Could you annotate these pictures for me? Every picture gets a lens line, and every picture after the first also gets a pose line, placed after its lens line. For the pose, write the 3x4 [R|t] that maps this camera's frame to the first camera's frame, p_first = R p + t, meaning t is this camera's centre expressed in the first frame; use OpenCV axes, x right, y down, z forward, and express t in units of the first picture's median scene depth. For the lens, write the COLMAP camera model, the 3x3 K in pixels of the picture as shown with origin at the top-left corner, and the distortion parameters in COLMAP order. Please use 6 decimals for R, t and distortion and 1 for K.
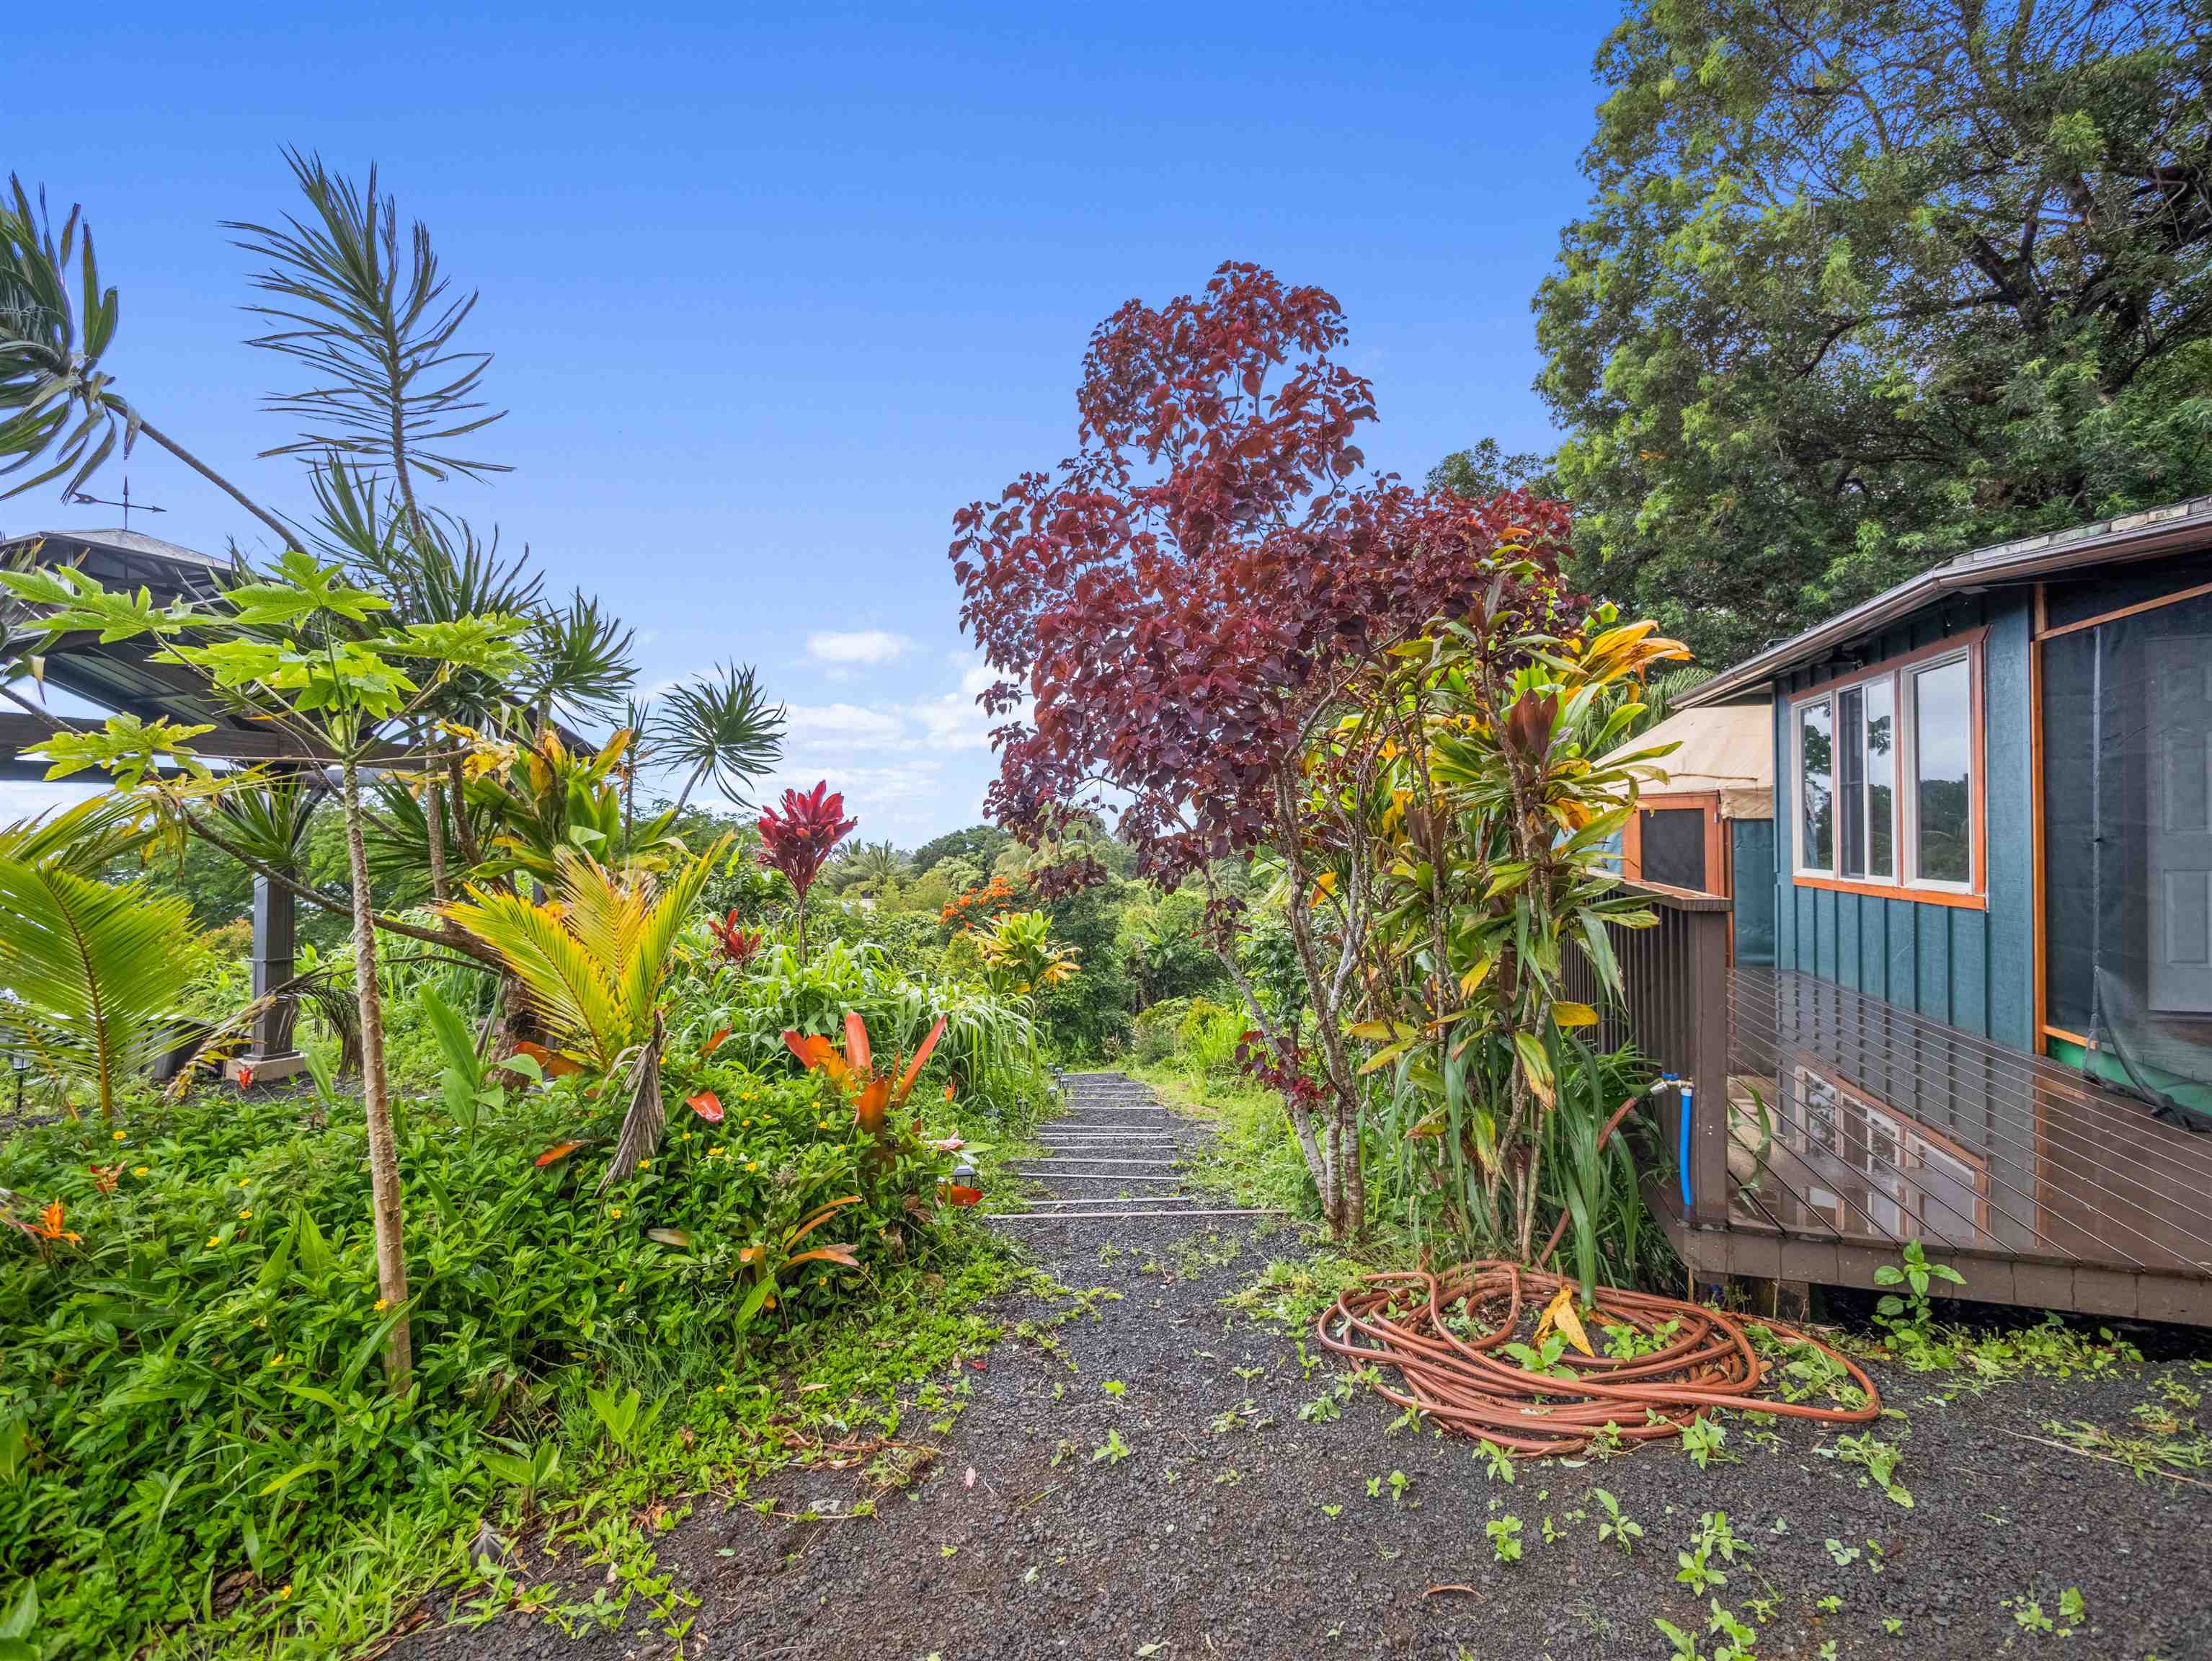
lens RADIAL K [[943.7, 0, 1106.0], [0, 943.7, 830.5], [0, 0, 1]] dist [0.000863, 0.000227]
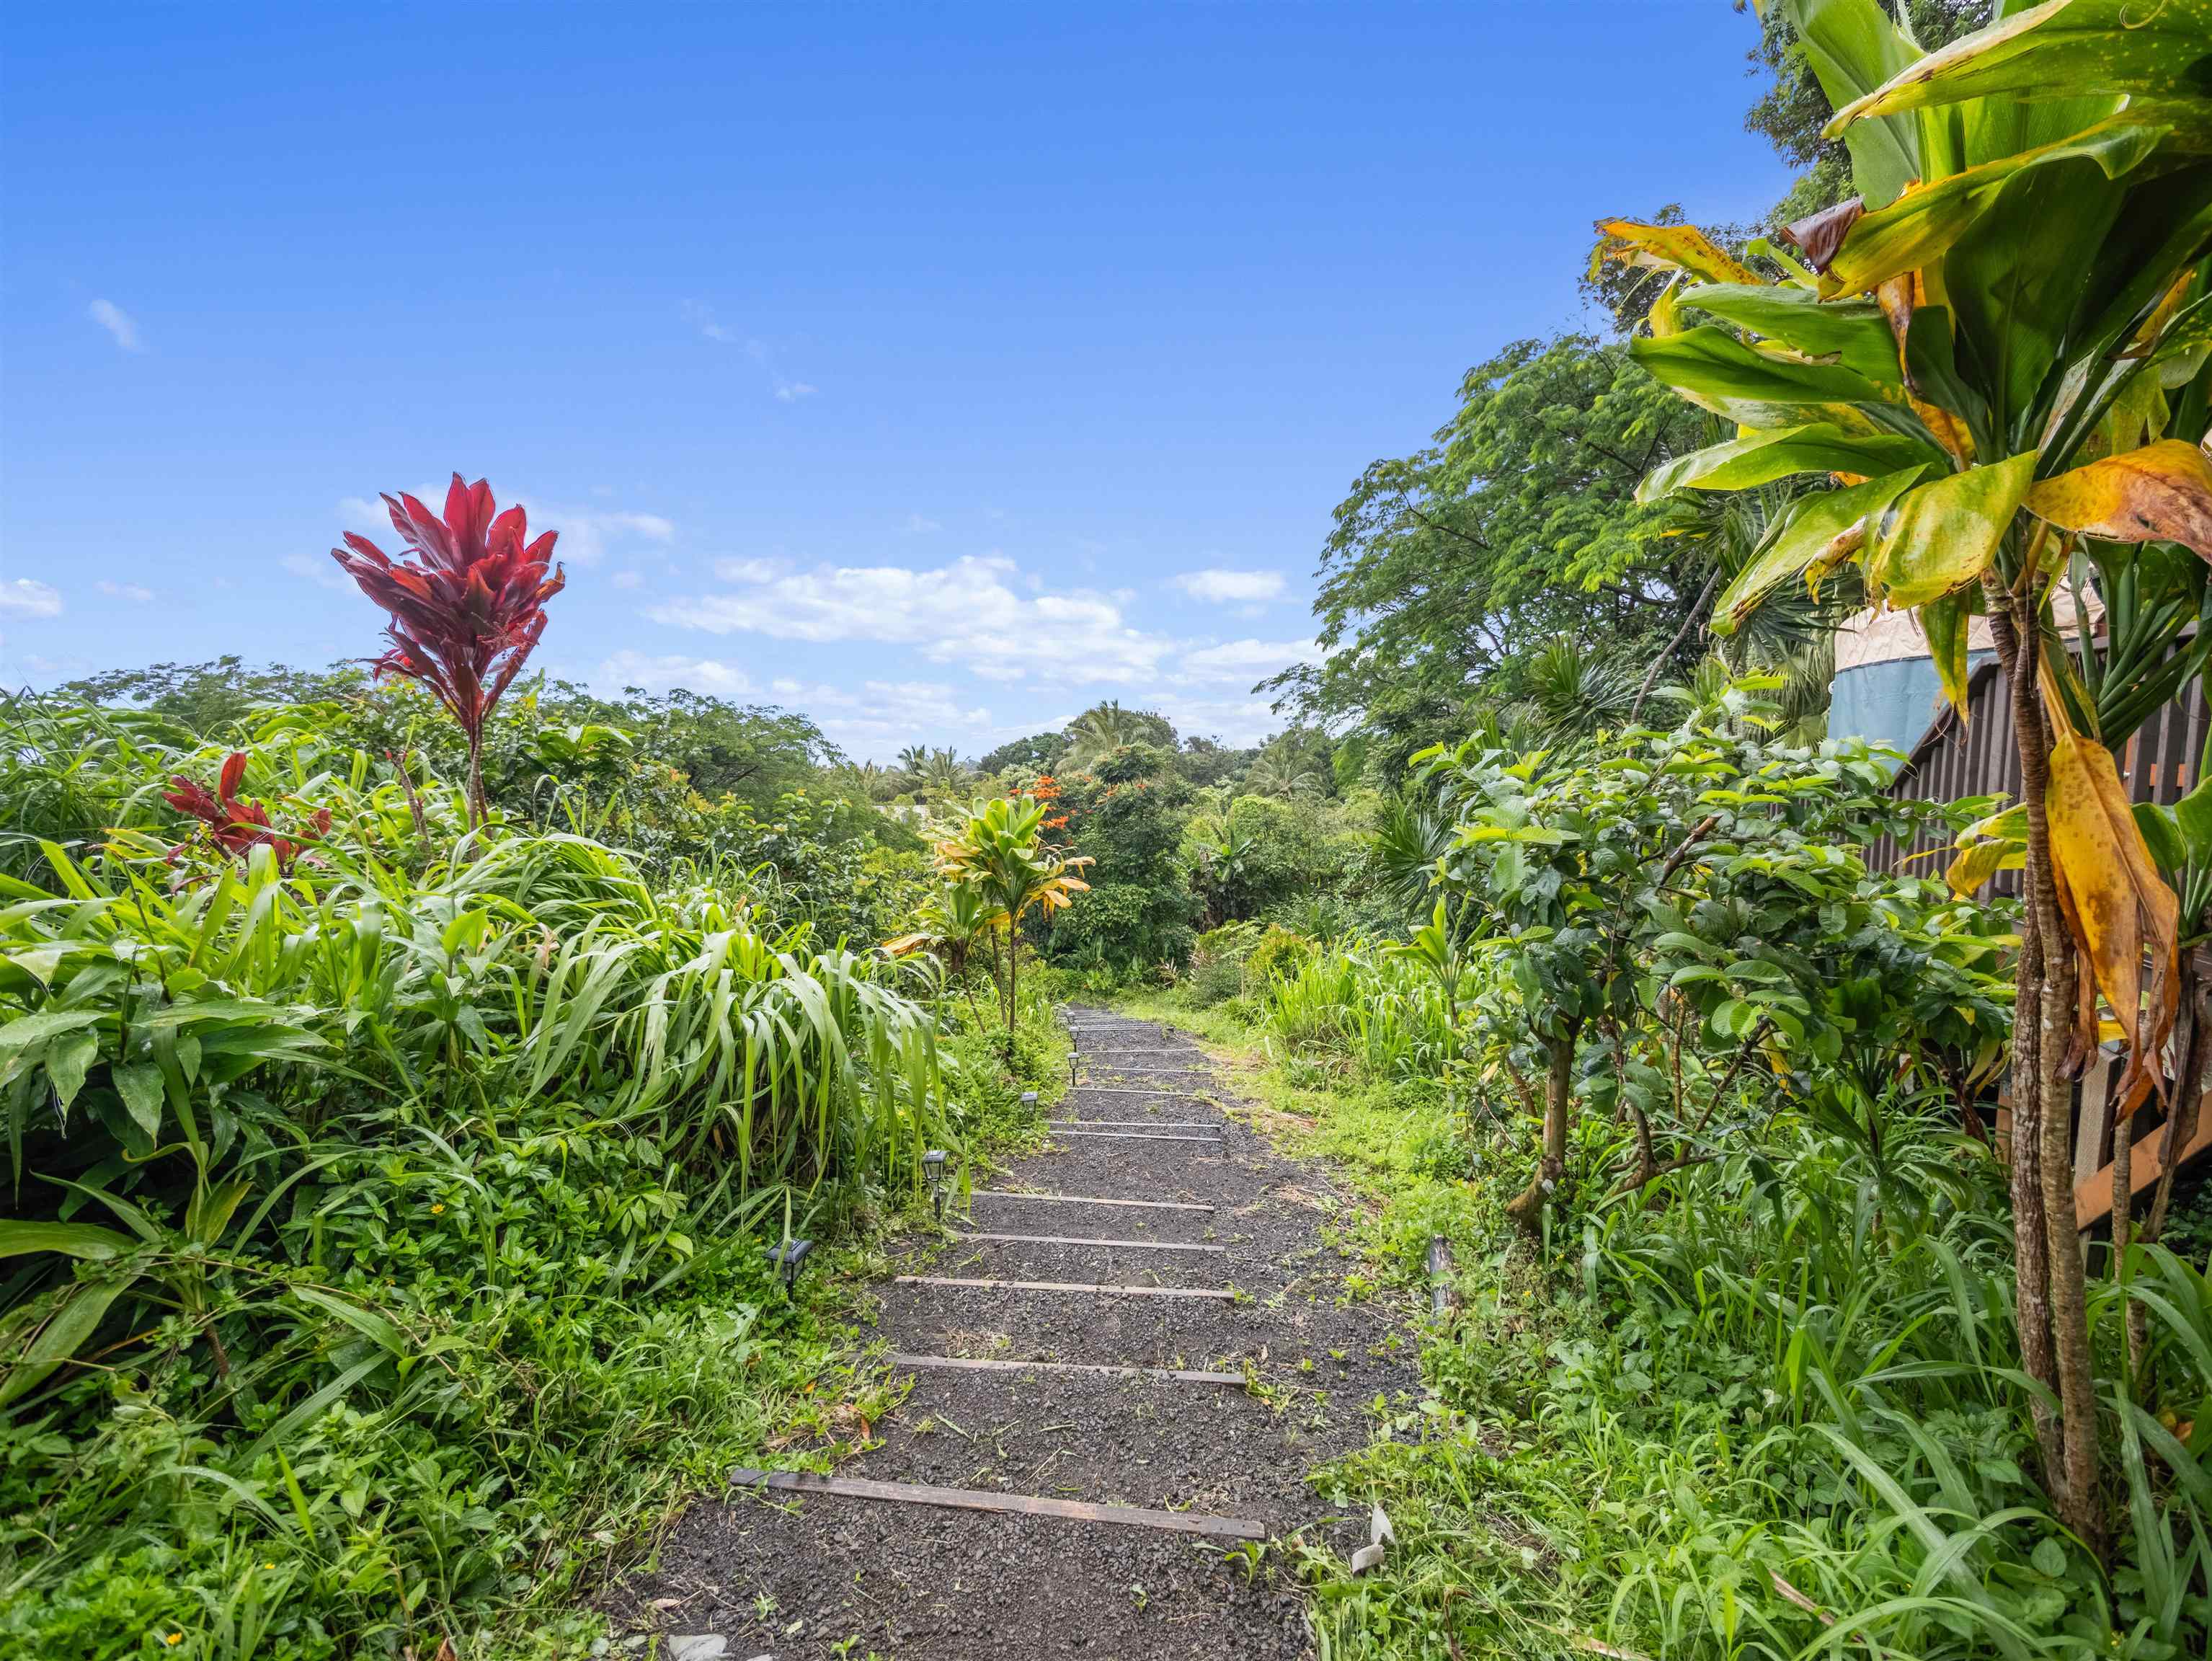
lens RADIAL K [[943.7, 0, 1106.0], [0, 943.7, 830.5], [0, 0, 1]] dist [0.000863, 0.000227]
pose [[0.997164, 0.010645, -0.074502, 0.011405], [-0.003606, 0.995568, 0.093979, 0.020036], [0.075173, -0.093444, 0.992783, 0.155254]]
